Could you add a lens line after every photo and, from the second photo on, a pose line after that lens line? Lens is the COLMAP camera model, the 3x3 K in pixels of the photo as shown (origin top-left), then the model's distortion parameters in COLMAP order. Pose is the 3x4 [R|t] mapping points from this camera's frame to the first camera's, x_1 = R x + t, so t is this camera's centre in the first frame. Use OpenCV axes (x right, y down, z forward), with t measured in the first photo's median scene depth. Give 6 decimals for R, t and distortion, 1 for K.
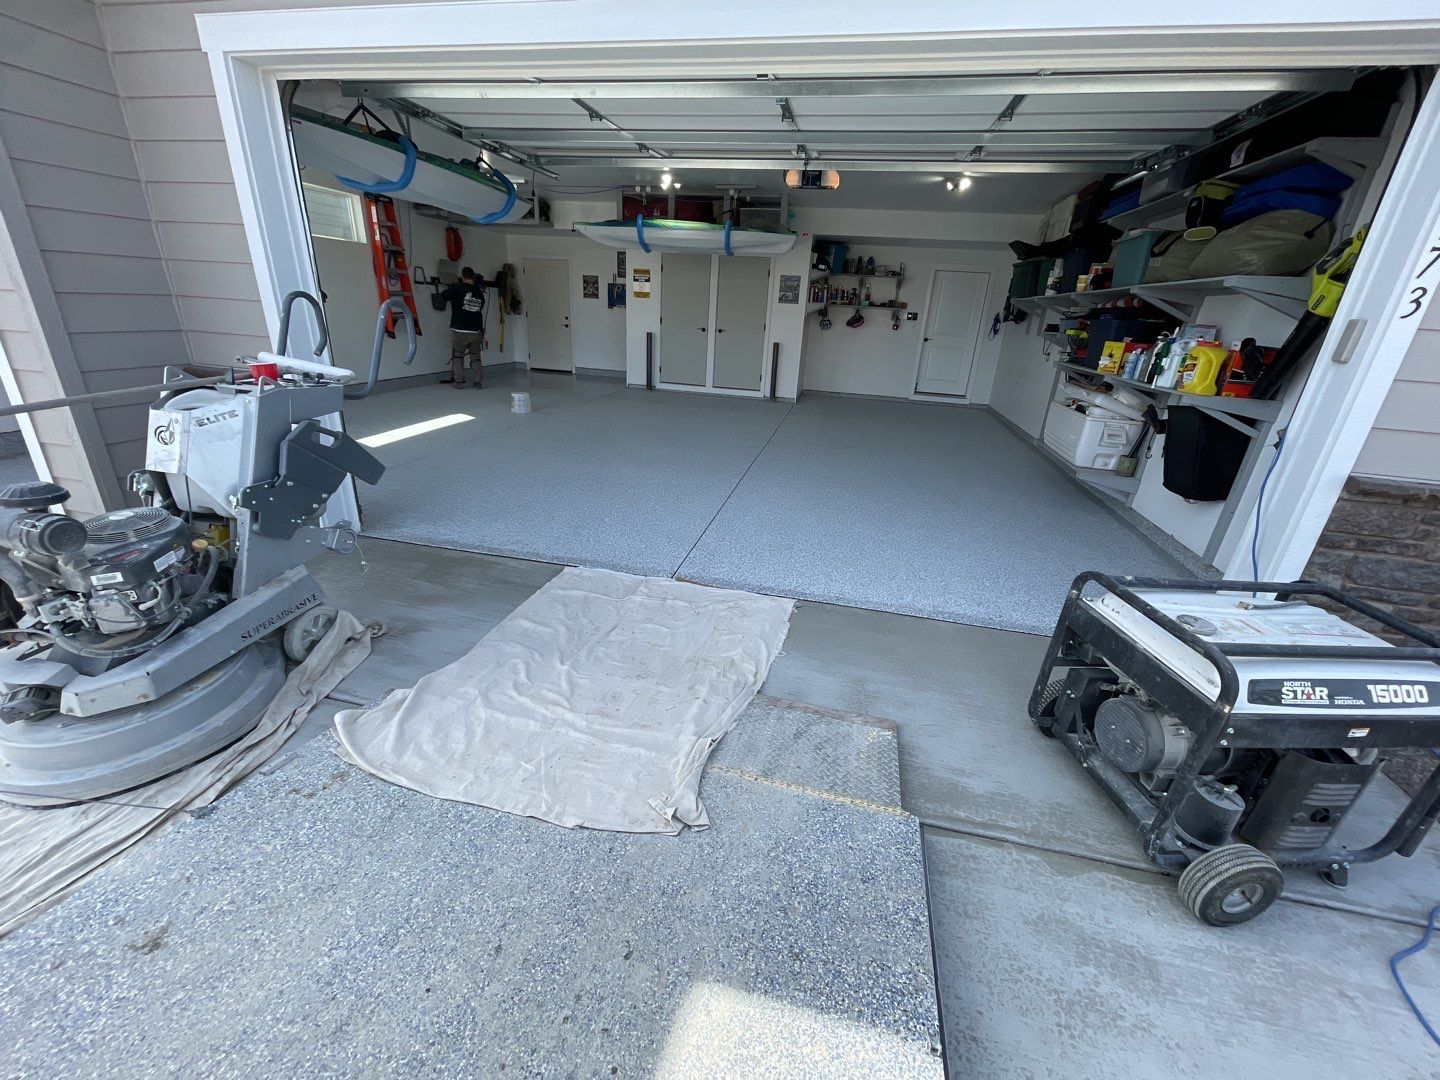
lens RADIAL K [[580.6, 0, 724.7], [0, 580.6, 538.1], [0, 0, 1]] dist [-0.001463, 0.000456]
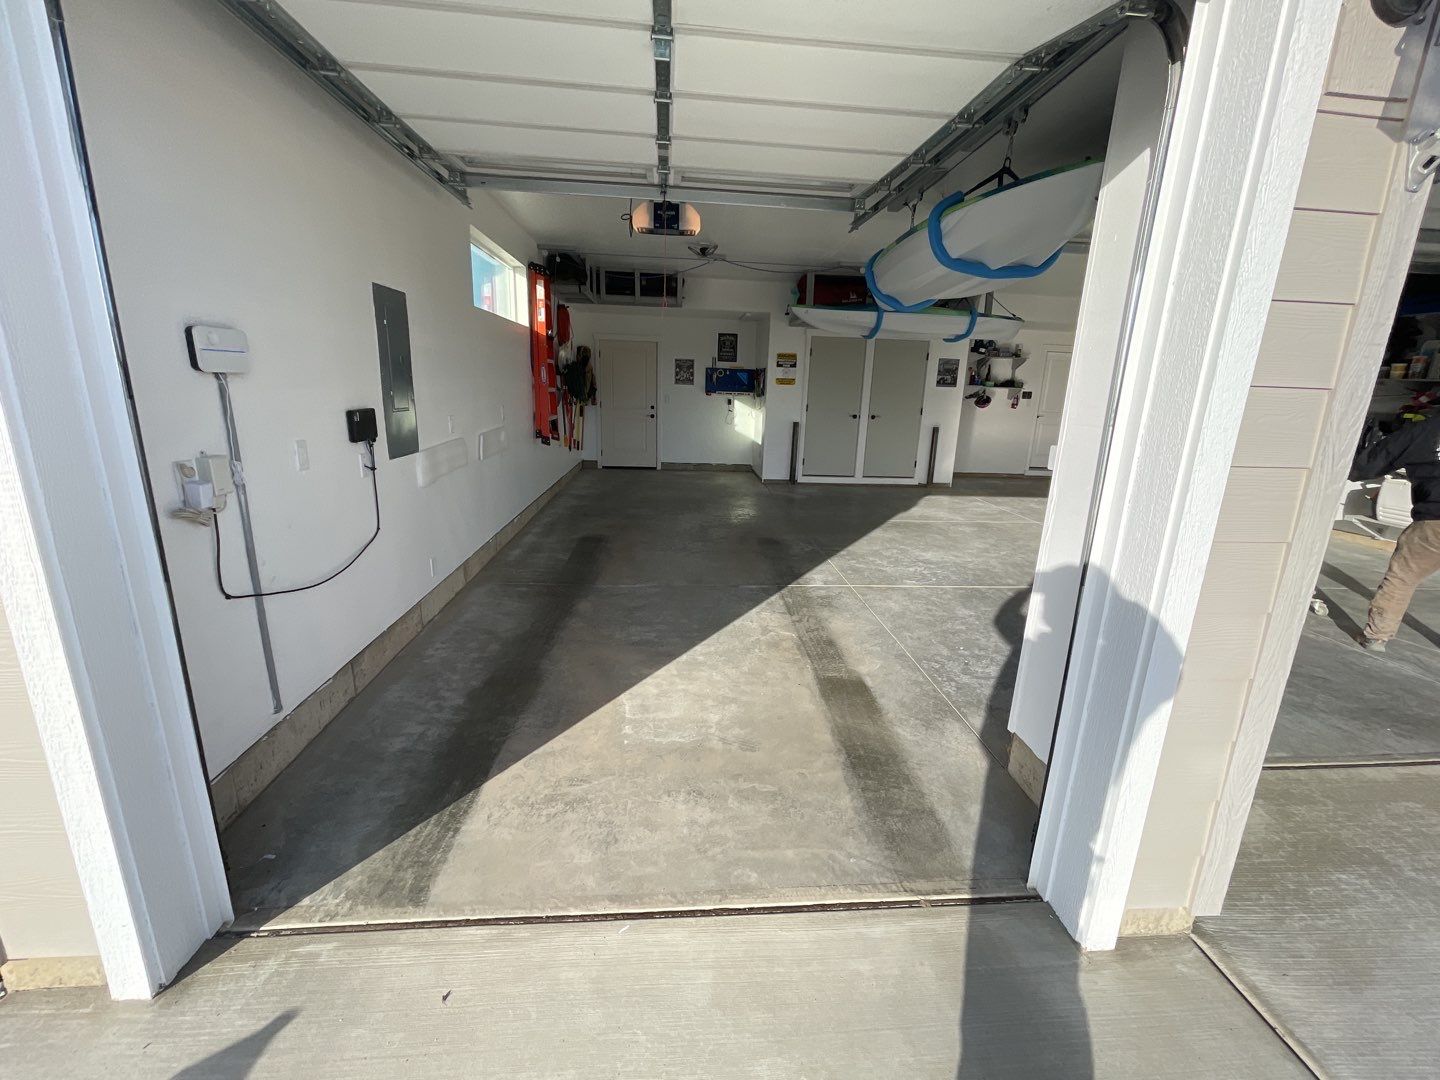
lens RADIAL K [[607.8, 0, 724.3], [0, 607.8, 539.2], [0, 0, 1]] dist [-0.000557, -0.000382]
pose [[0.955111, -0.095991, 0.280267, -0.646742], [0.127584, 0.987102, -0.096706, -0.130666], [-0.267369, 0.128123, 0.955038, 0.217611]]
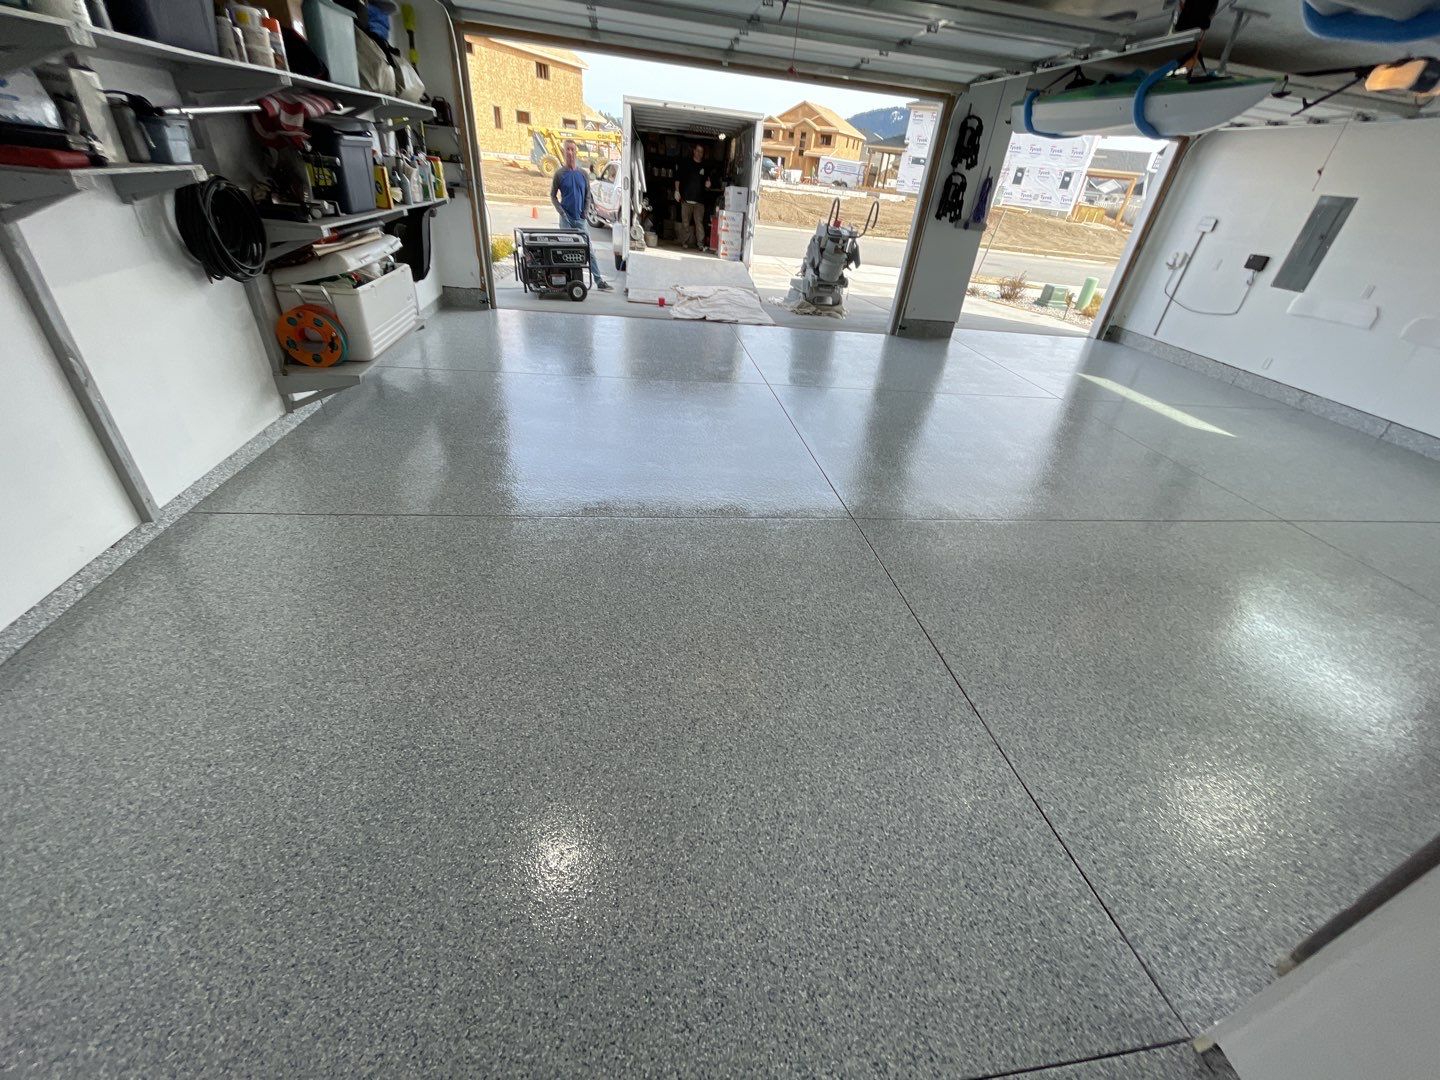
lens RADIAL K [[580.6, 0, 724.7], [0, 580.6, 538.1], [0, 0, 1]] dist [-0.001463, 0.000456]
pose [[-0.925790, 0.069477, -0.371600, 0.330813], [-0.264373, 0.583639, 0.767771, -0.480356], [0.270223, 0.809036, -0.521959, 1.201282]]
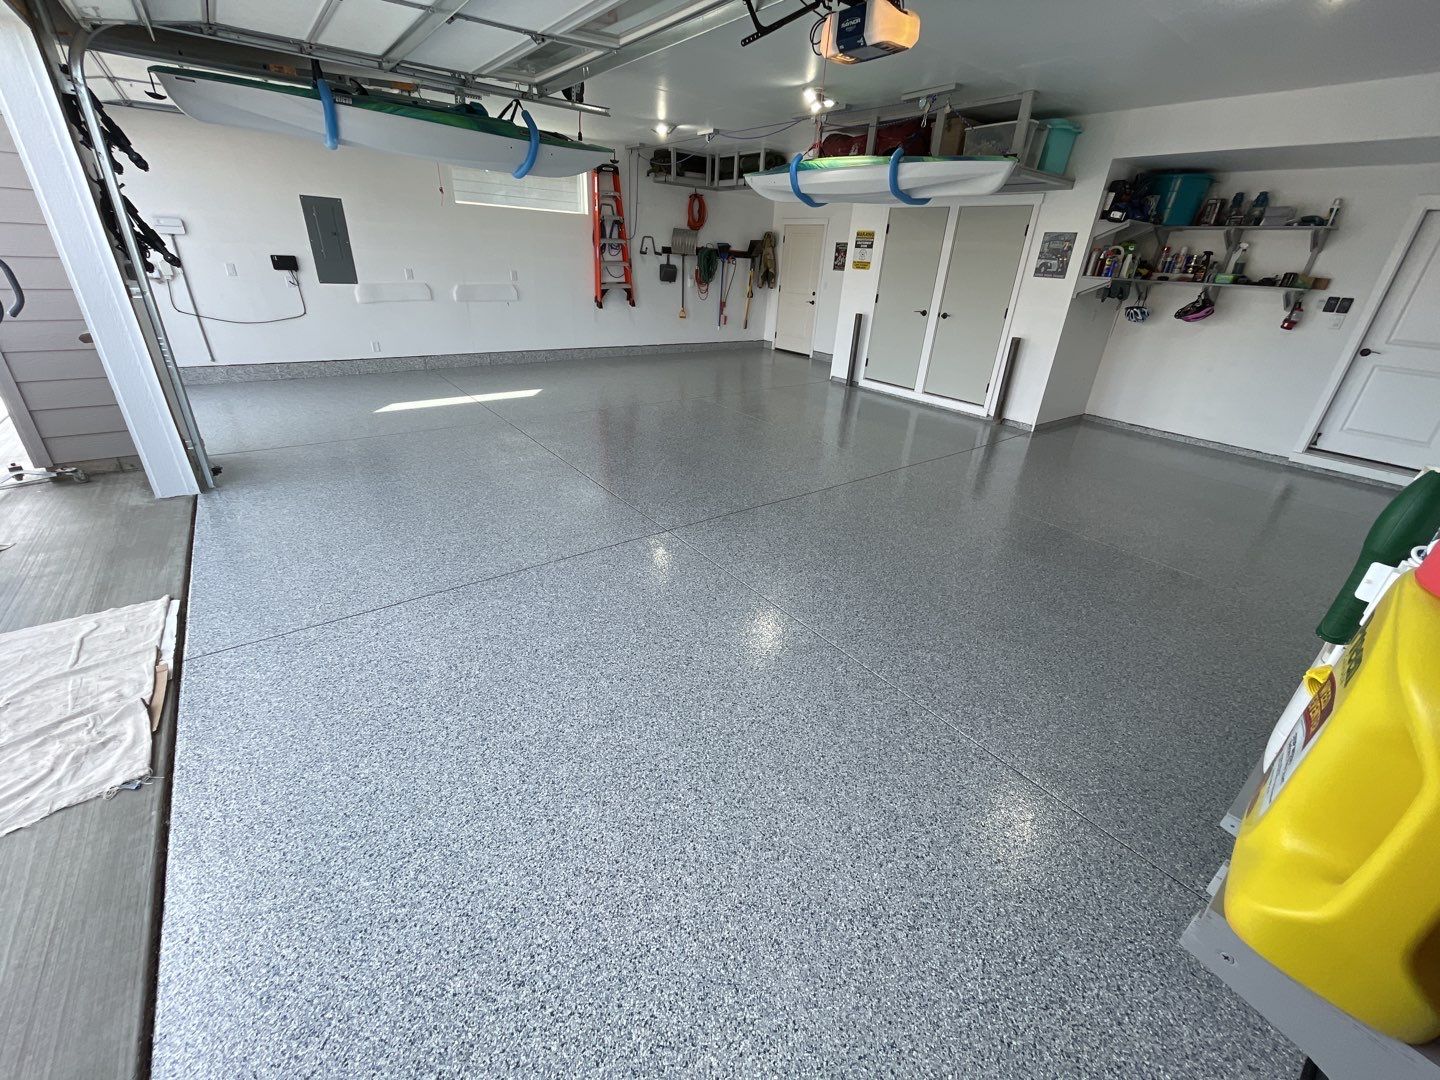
lens RADIAL K [[580.6, 0, 724.7], [0, 580.6, 538.1], [0, 0, 1]] dist [-0.001463, 0.000456]
pose [[0.765576, 0.269648, -0.584109, 0.342419], [-0.248980, 0.961358, 0.117469, -0.140189], [0.593214, 0.055500, 0.803130, 0.356909]]
